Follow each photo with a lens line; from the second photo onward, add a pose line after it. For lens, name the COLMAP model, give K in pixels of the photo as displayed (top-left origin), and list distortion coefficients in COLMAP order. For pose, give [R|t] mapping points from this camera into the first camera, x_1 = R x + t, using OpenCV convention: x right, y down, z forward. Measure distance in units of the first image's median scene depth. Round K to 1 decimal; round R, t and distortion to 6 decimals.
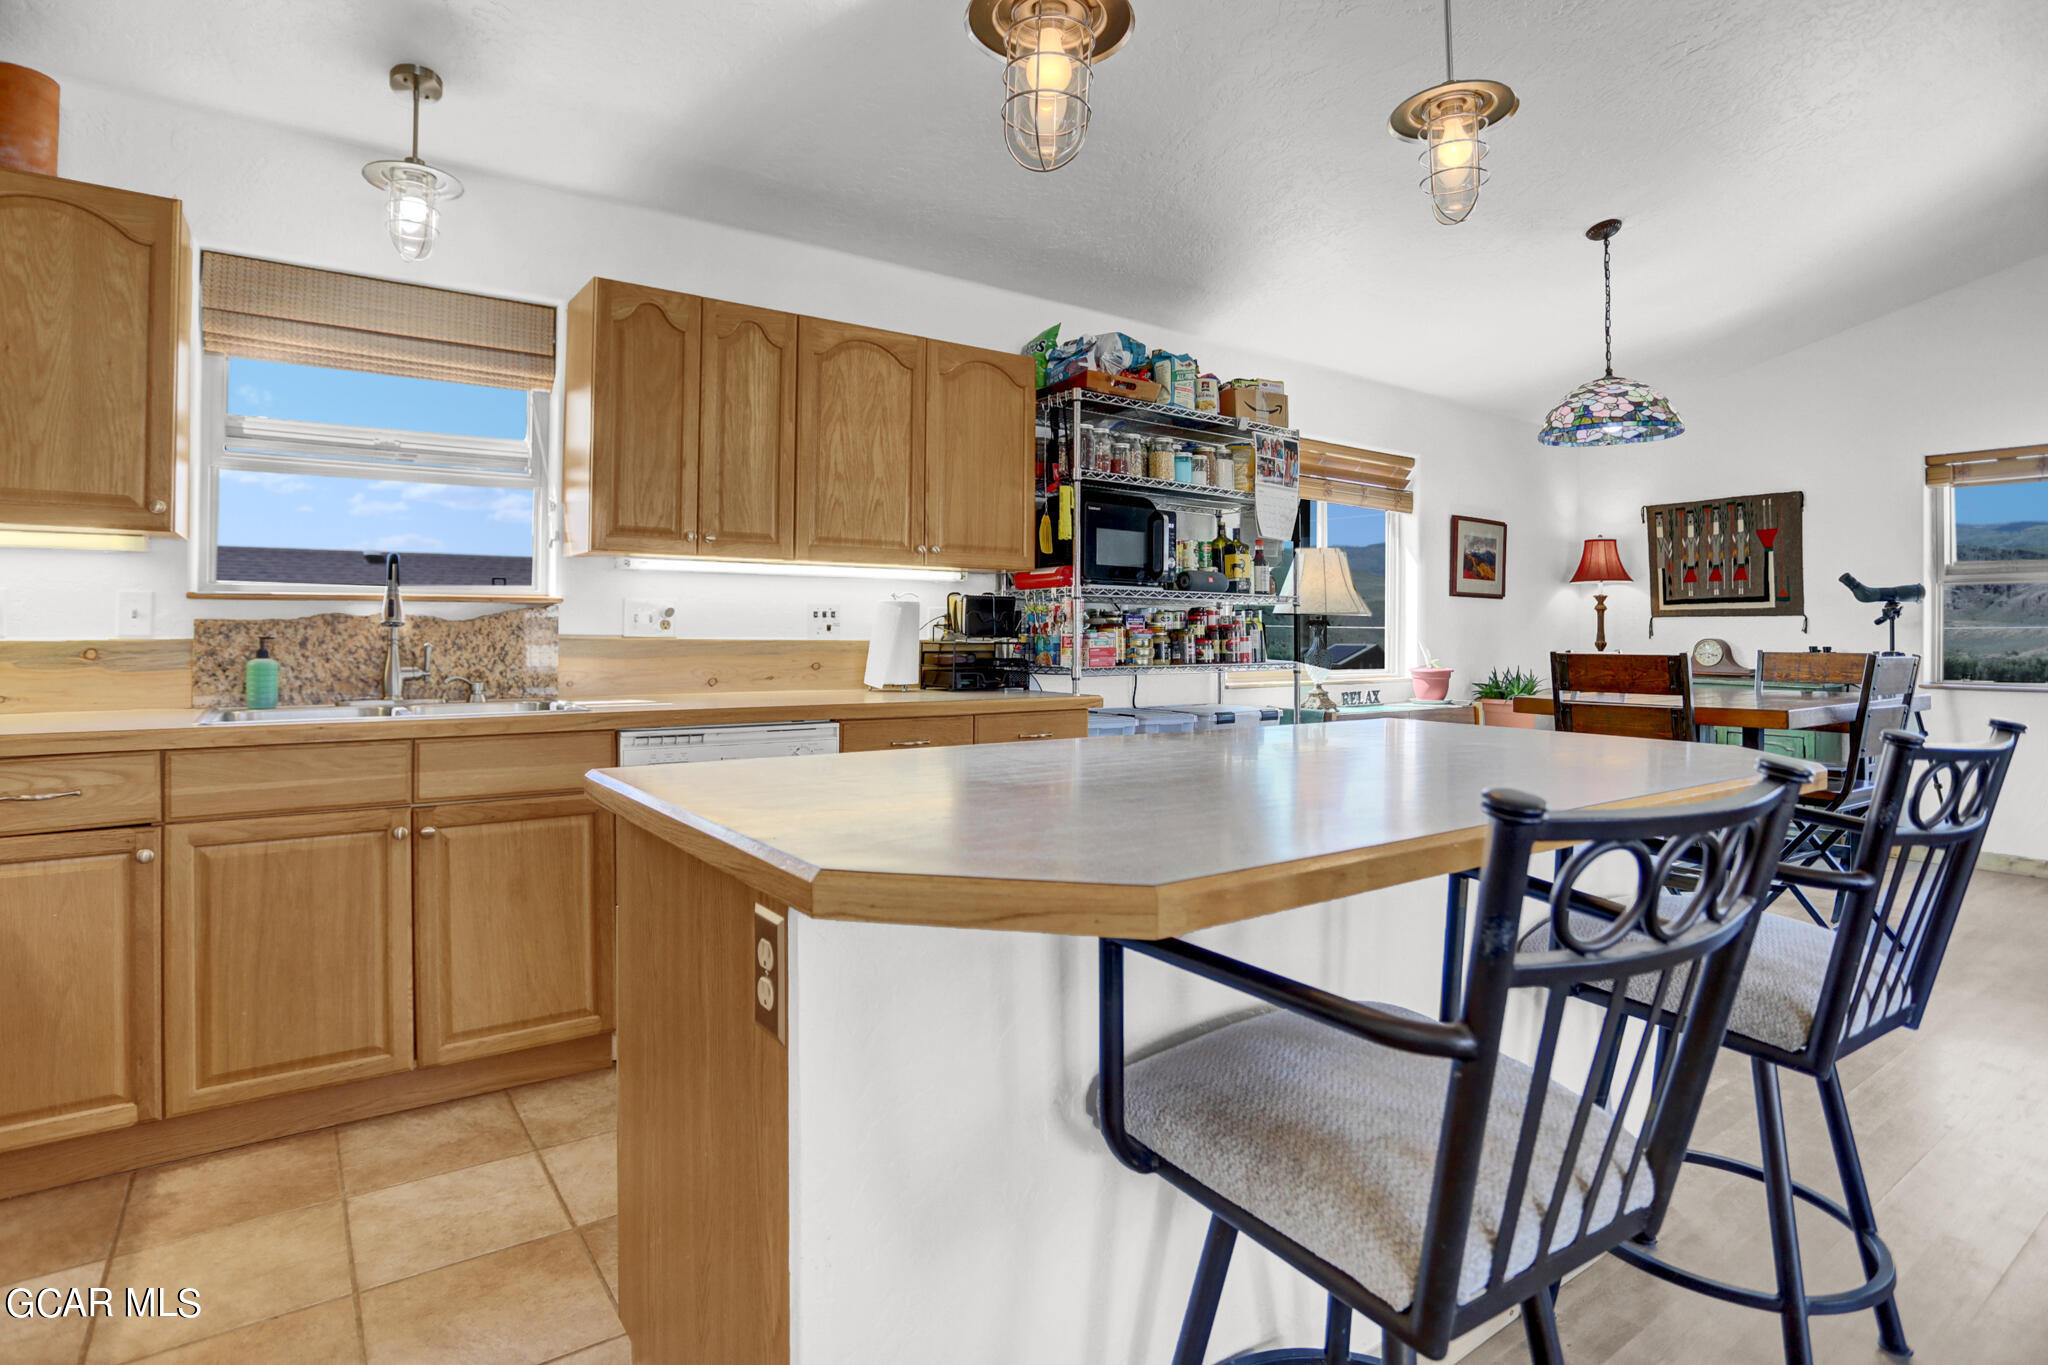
lens RADIAL K [[1044.6, 0, 1001.6], [0, 1044.6, 631.1], [0, 0, 1]] dist [-0.071601, 0.031156]
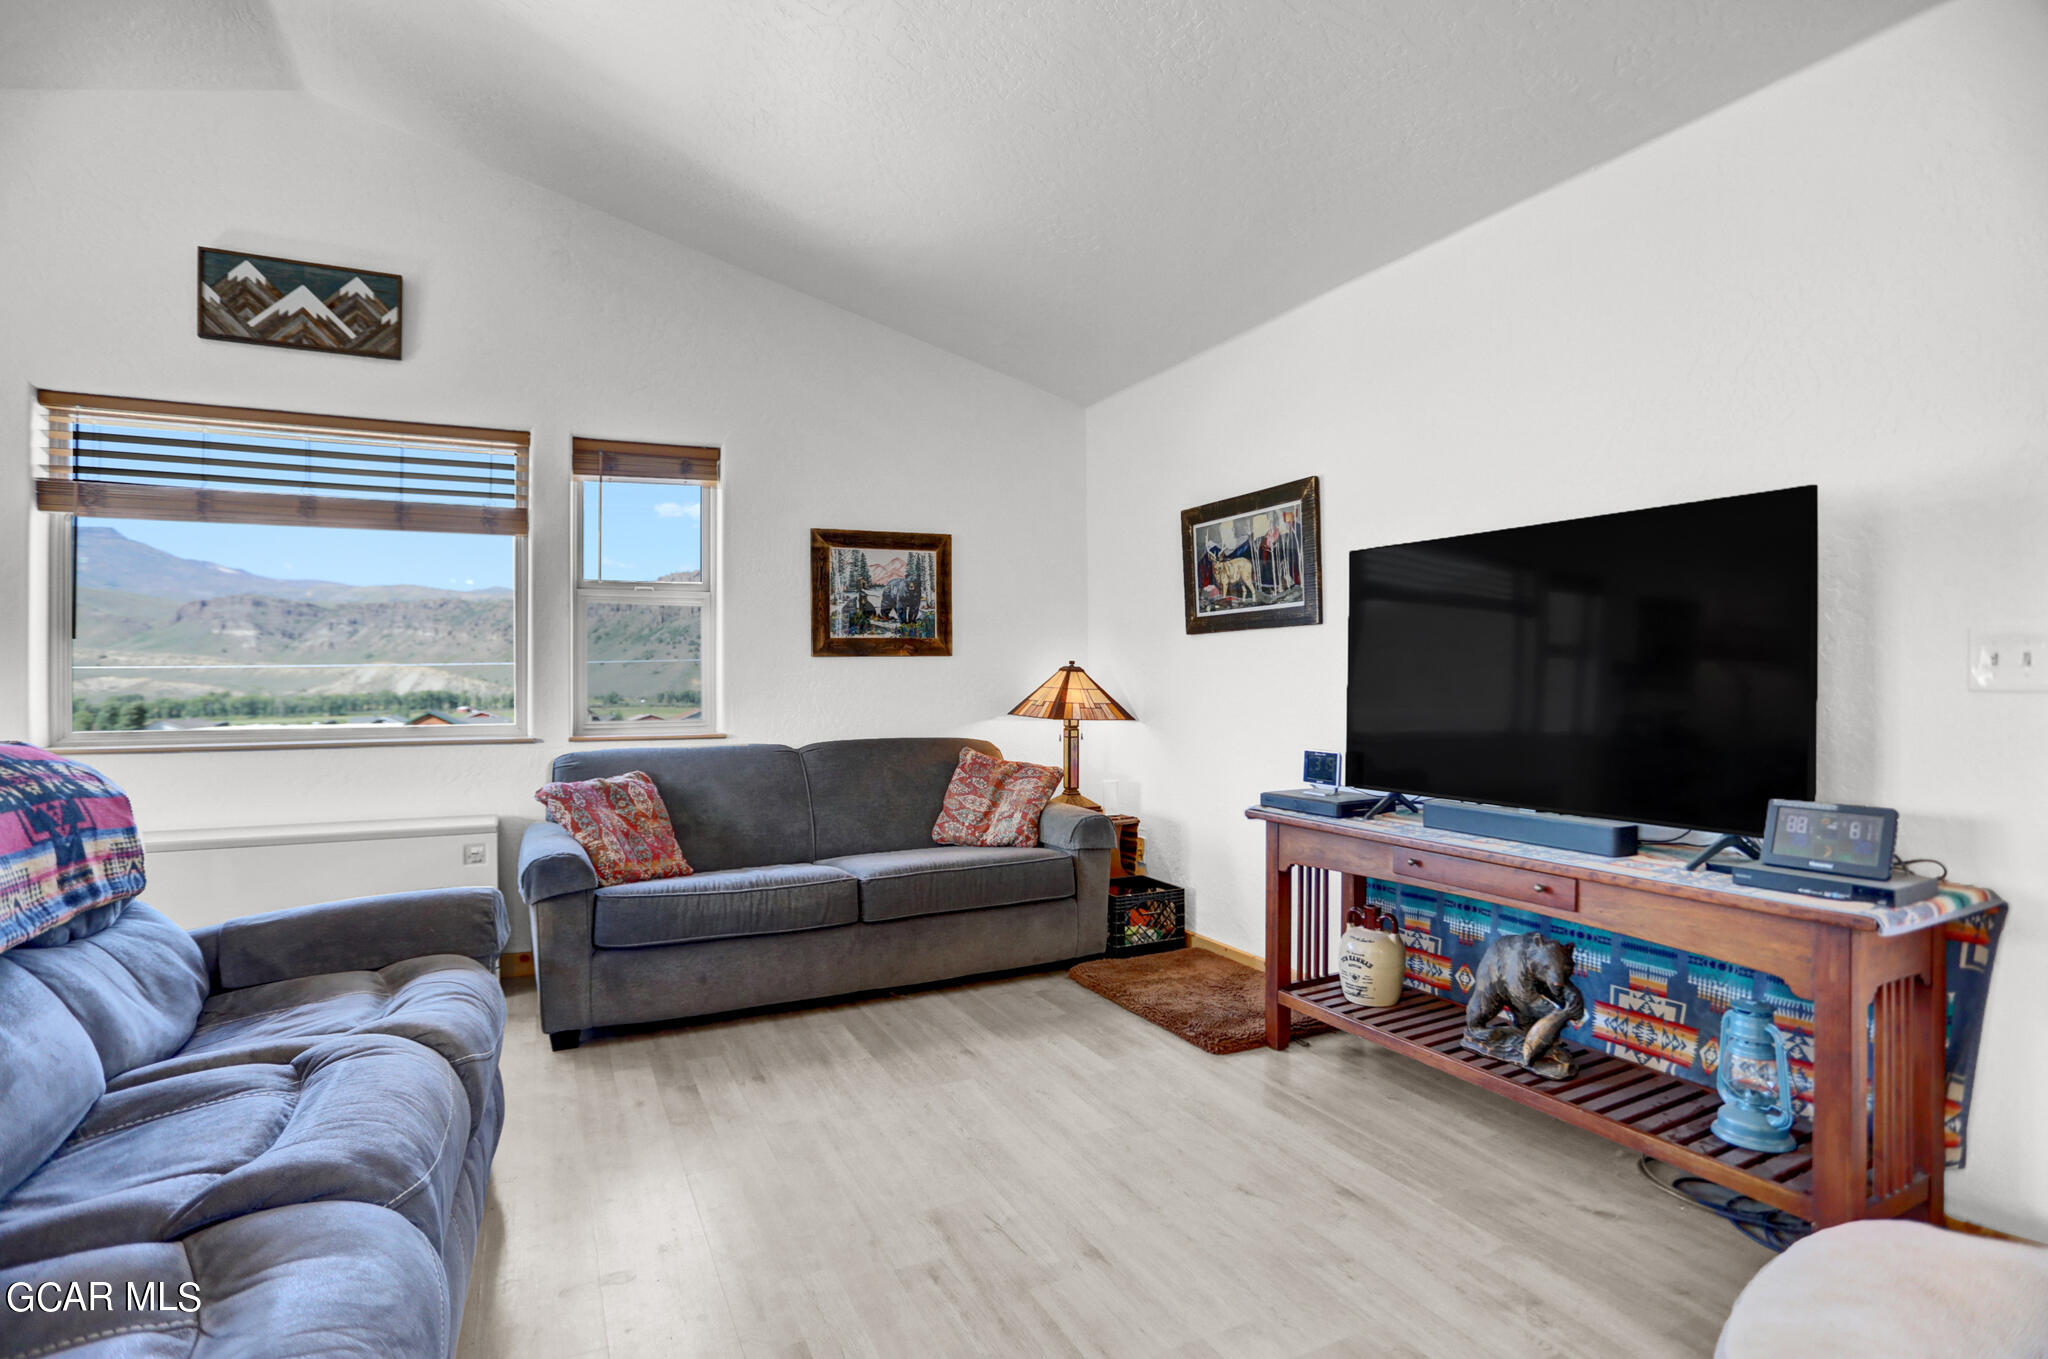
lens RADIAL K [[1010.9, 0, 1014.1], [0, 1010.9, 680.5], [0, 0, 1]] dist [-0.077684, 0.036110]
pose [[0.162829, -0.007853, 0.986623, 0.883870], [-0.000226, 0.999968, 0.007997, 0.006557], [-0.986654, -0.001525, 0.162822, 0.329498]]
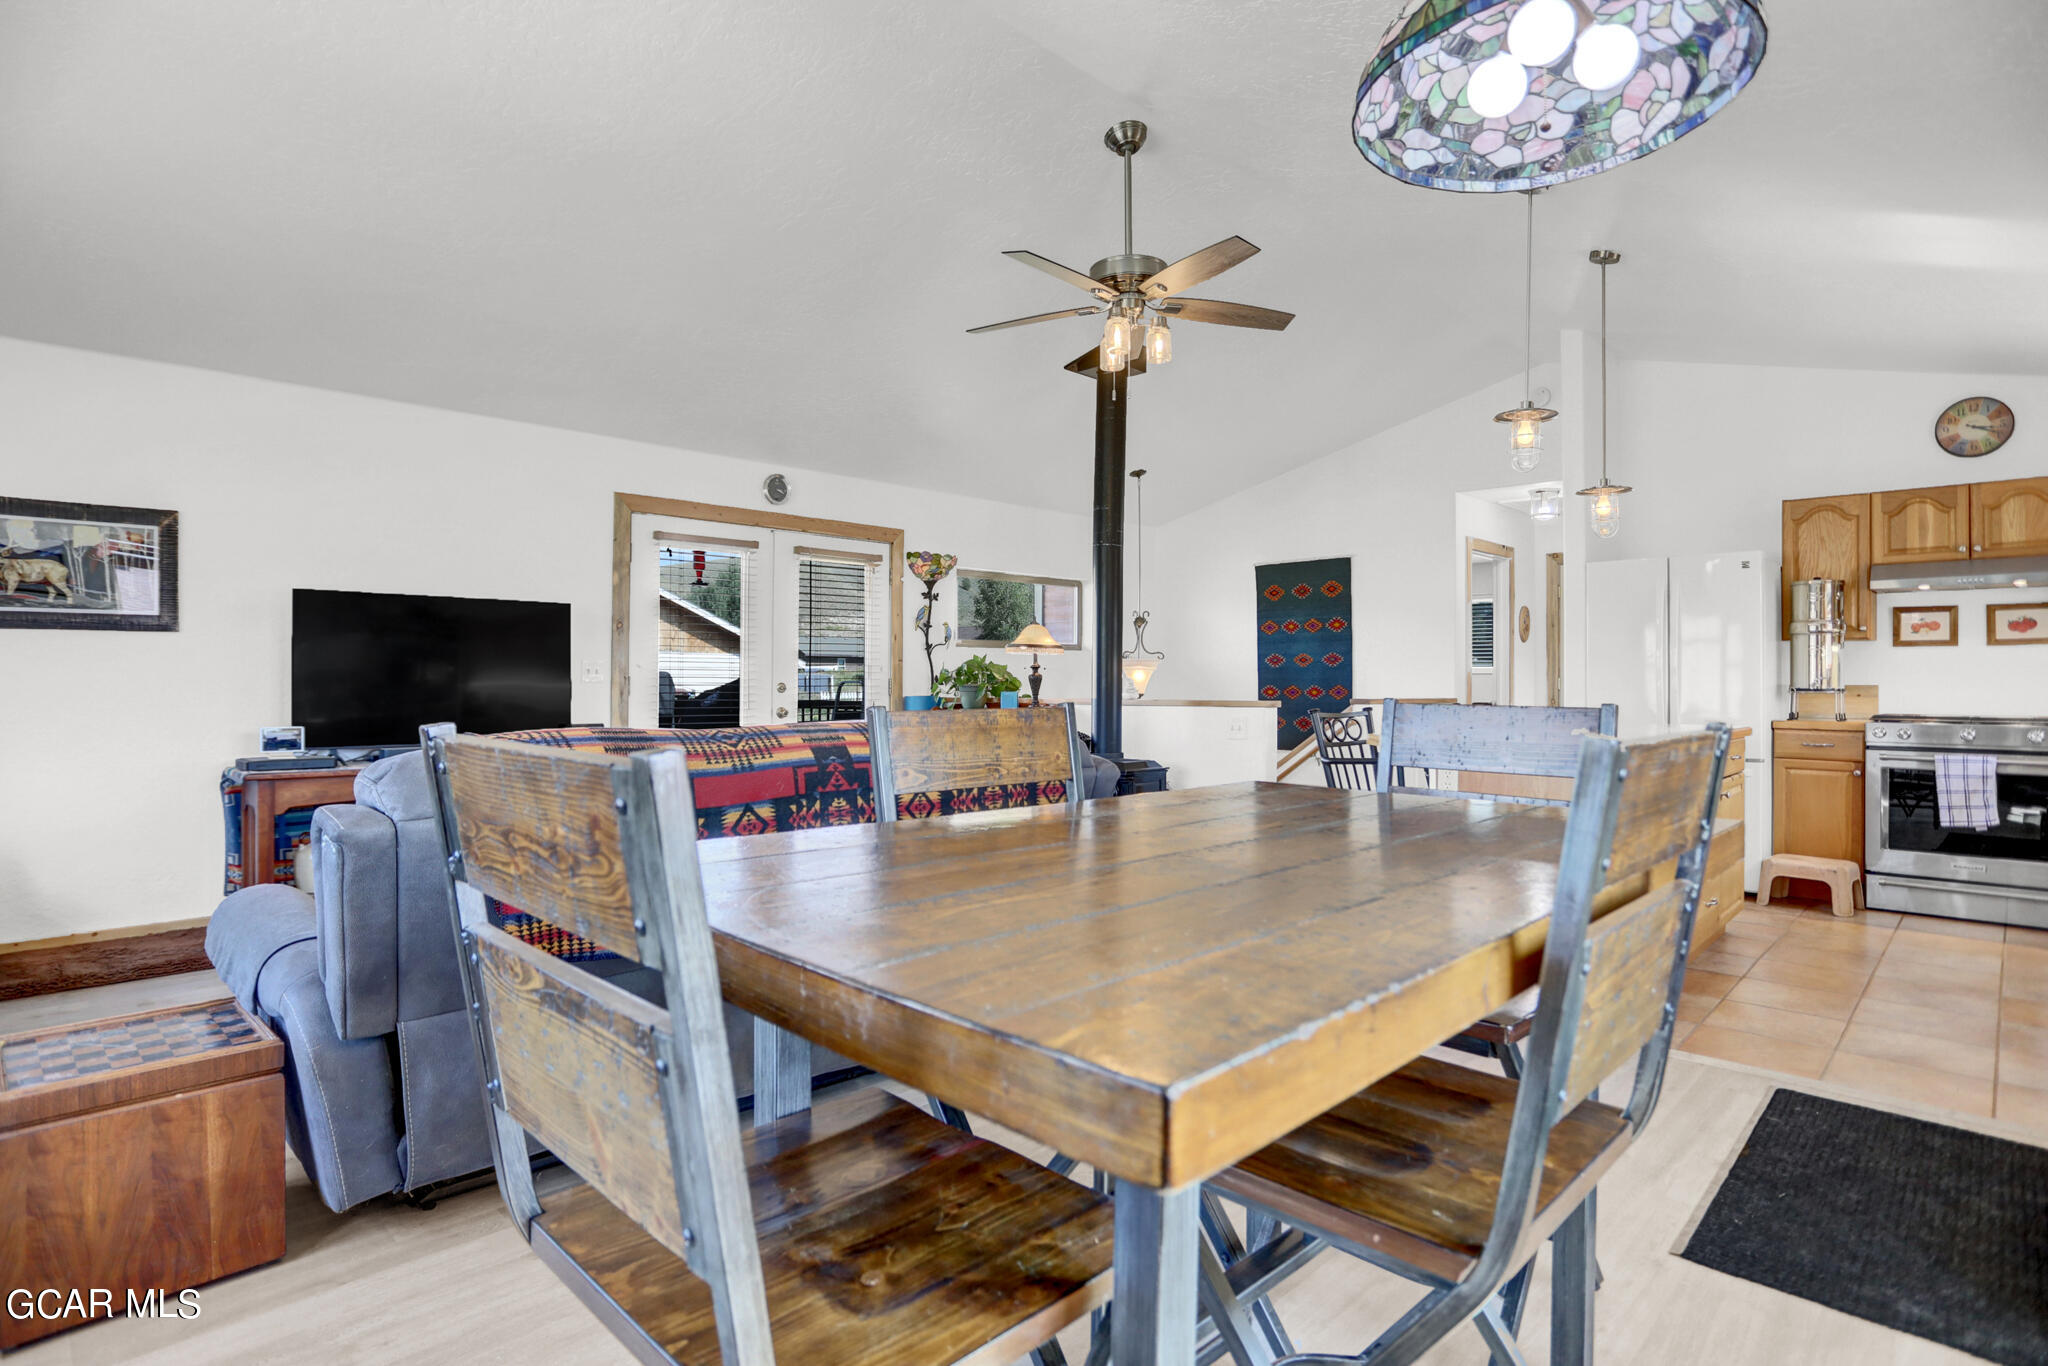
lens RADIAL K [[1047.0, 0, 1017.3], [0, 1047.0, 680.1], [0, 0, 1]] dist [-0.062585, 0.029470]
pose [[-0.984146, -0.008866, -0.177138, 1.168078], [-0.008638, 0.999961, -0.002059, 0.012123], [0.177149, -0.000496, -0.984184, 1.835301]]
